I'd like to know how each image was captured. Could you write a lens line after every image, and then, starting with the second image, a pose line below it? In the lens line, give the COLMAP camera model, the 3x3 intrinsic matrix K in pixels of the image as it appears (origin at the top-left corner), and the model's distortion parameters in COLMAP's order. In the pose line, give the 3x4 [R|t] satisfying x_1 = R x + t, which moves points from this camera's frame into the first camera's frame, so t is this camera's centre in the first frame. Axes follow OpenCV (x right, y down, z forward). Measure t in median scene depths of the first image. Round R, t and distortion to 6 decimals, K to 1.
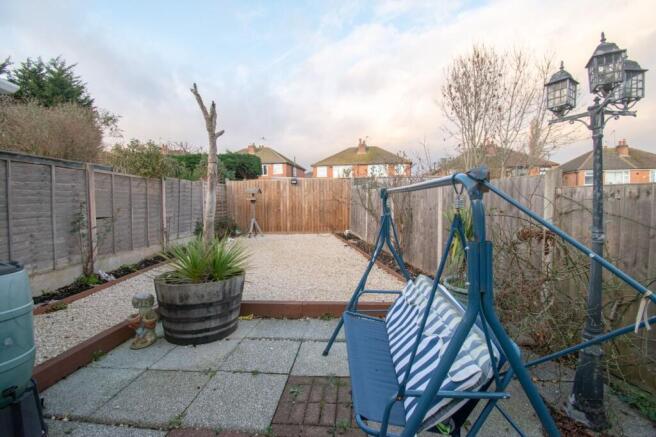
lens RADIAL K [[280.9, 0, 328.0], [0, 280.9, 218.5], [0, 0, 1]] dist [-0.009648, -0.000466]
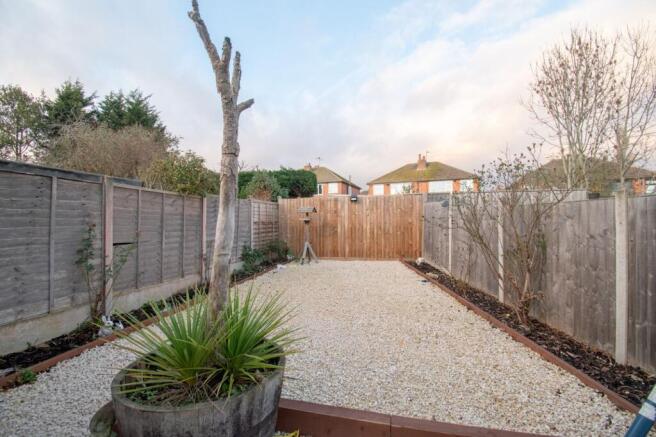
lens RADIAL K [[280.9, 0, 328.0], [0, 280.9, 218.5], [0, 0, 1]] dist [-0.009648, -0.000466]
pose [[0.981929, -0.001170, -0.189248, -0.037971], [-0.011825, 0.997648, -0.067520, -0.013227], [0.188882, 0.068538, 0.979605, 0.157368]]
